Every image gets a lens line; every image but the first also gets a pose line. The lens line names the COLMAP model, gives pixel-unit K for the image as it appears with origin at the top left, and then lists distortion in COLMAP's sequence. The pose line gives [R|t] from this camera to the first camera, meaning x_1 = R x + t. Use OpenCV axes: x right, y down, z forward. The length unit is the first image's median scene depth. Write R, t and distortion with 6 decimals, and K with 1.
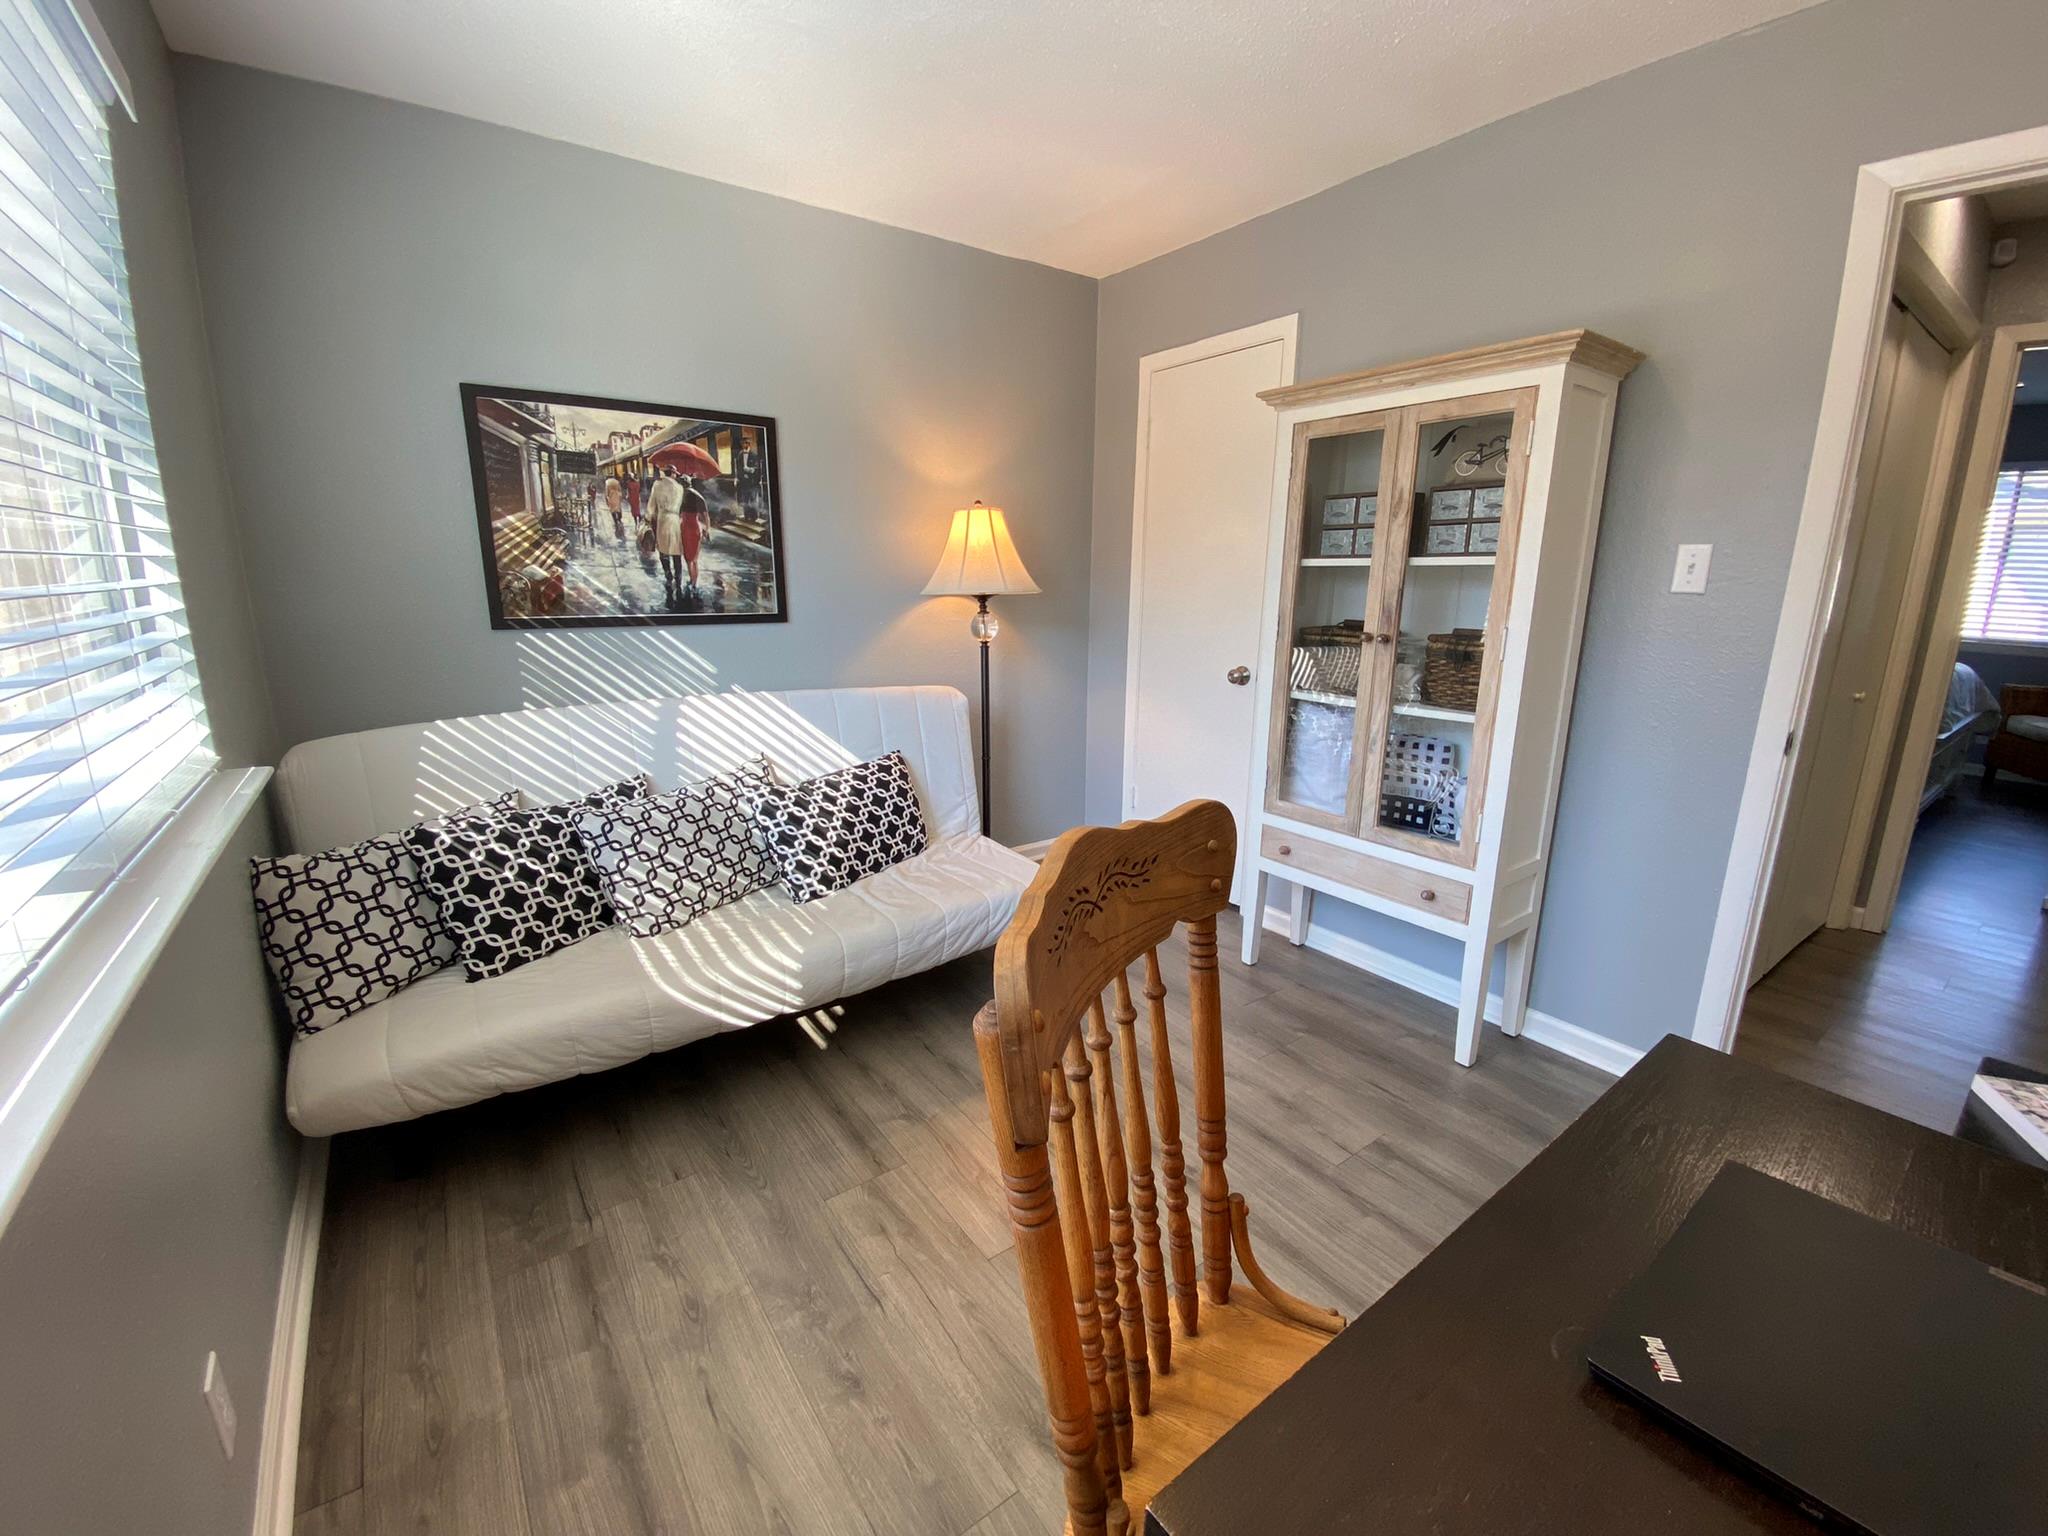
lens RADIAL K [[832.2, 0, 1024.0], [0, 832.2, 768.0], [0, 0, 1]] dist [-0.000059, -0.011635]
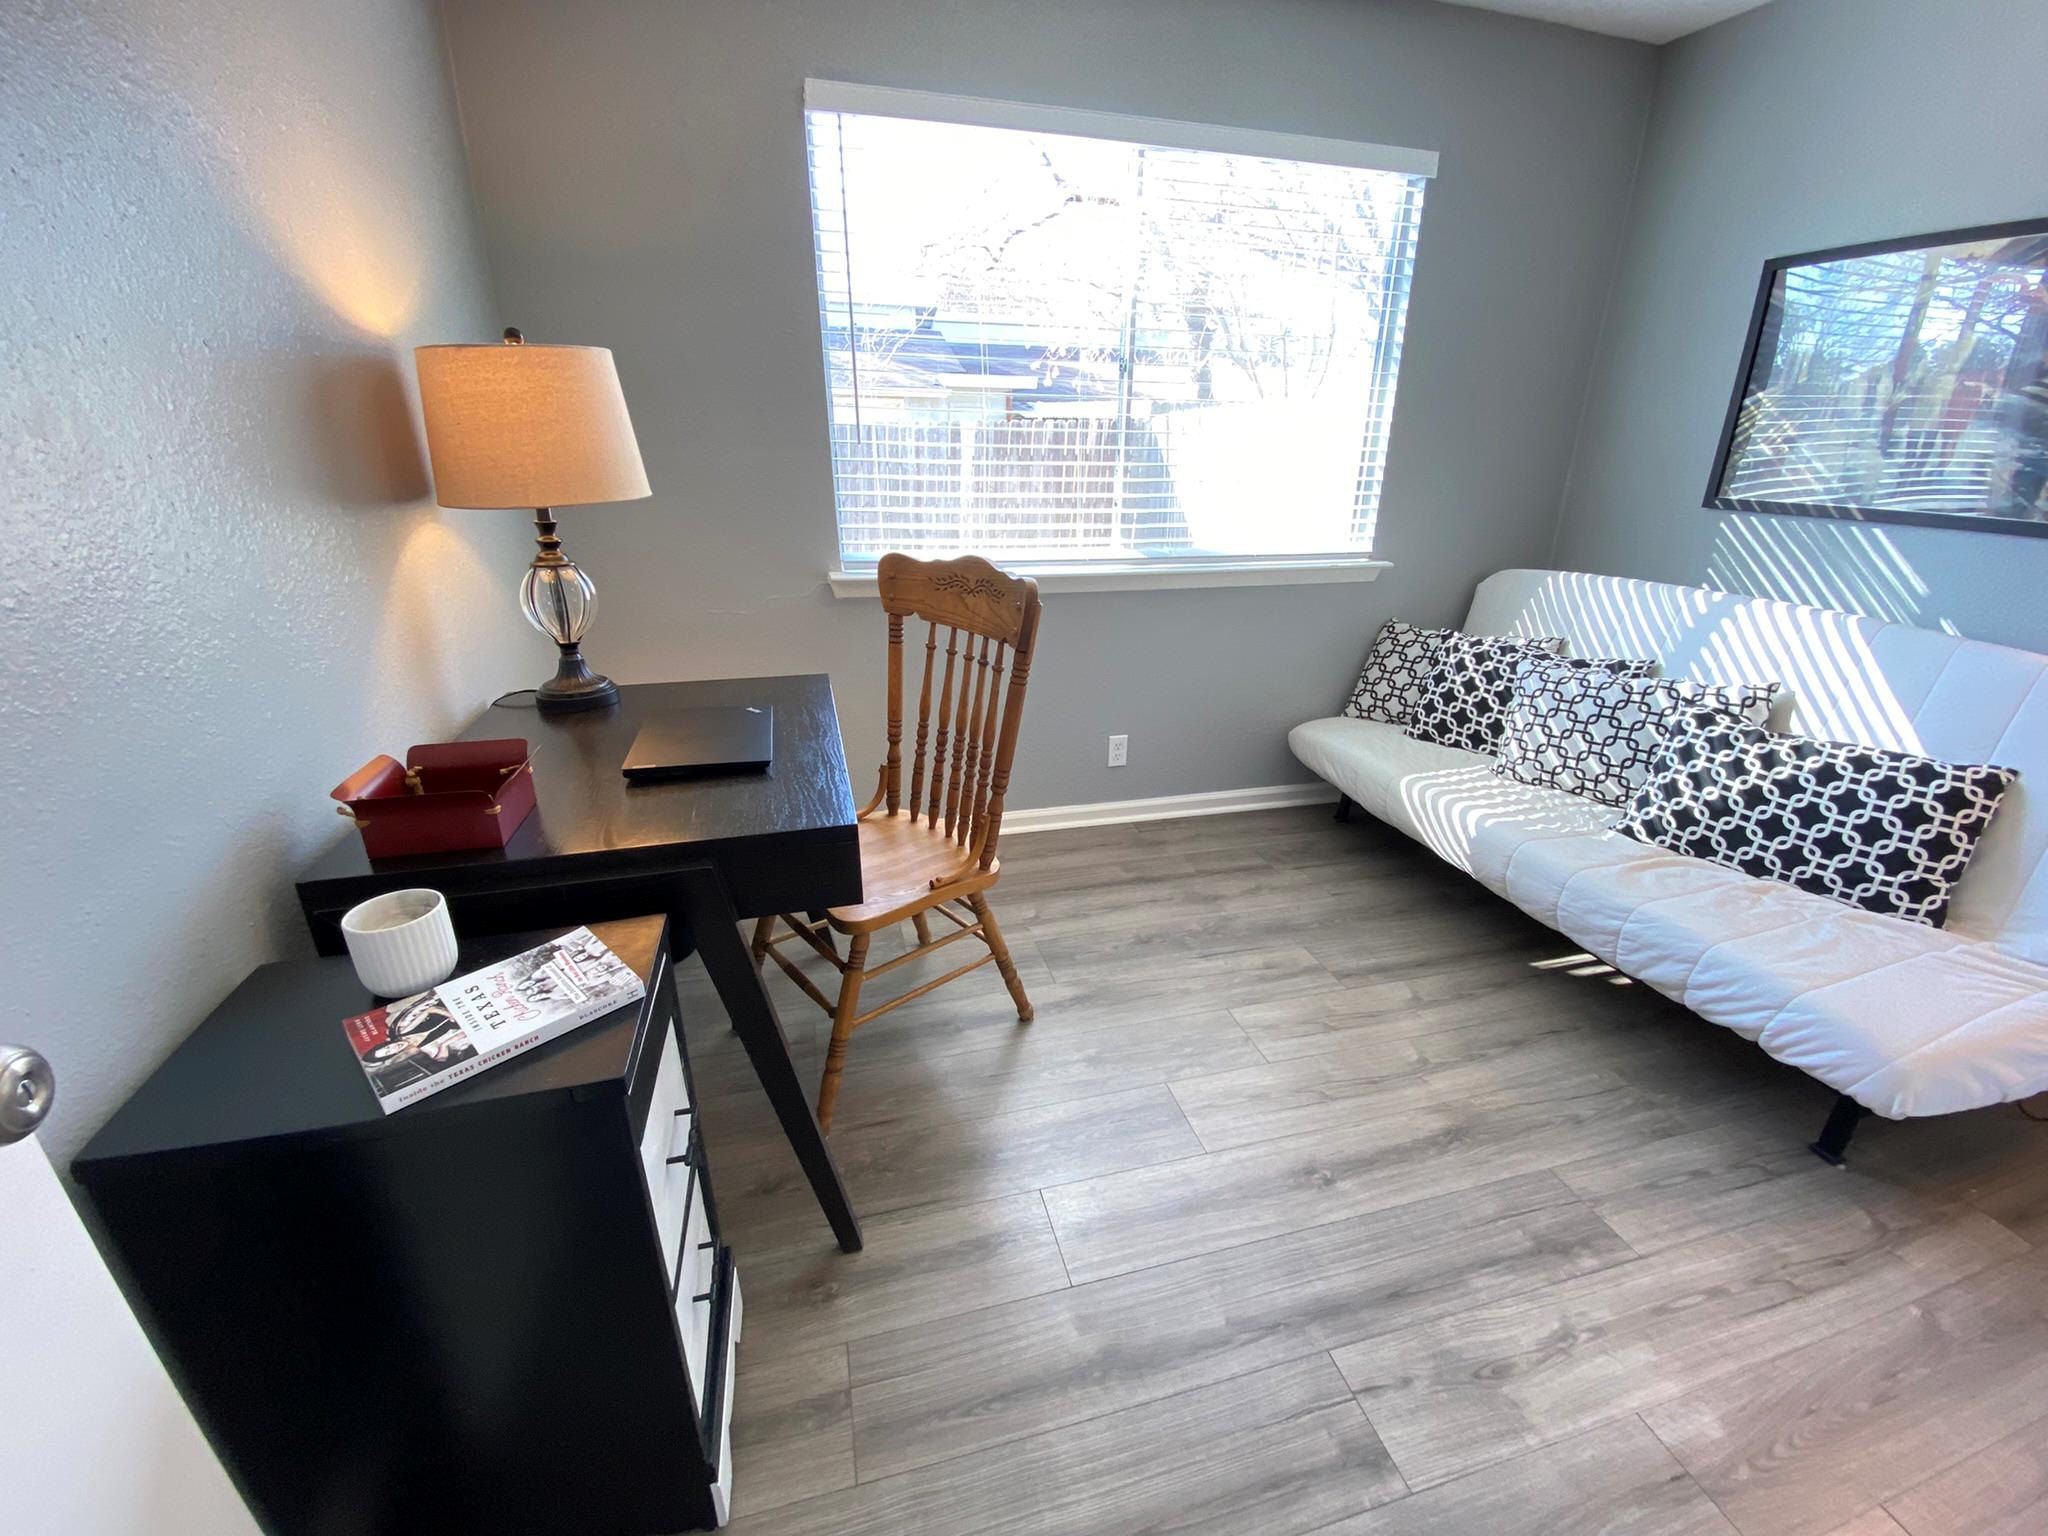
lens RADIAL K [[832.2, 0, 1024.0], [0, 832.2, 768.0], [0, 0, 1]] dist [-0.000059, -0.011635]
pose [[-0.370642, 0.323432, -0.870641, 0.770160], [-0.219826, 0.880224, 0.420574, -0.140890], [0.902386, 0.347272, -0.255149, 0.671754]]
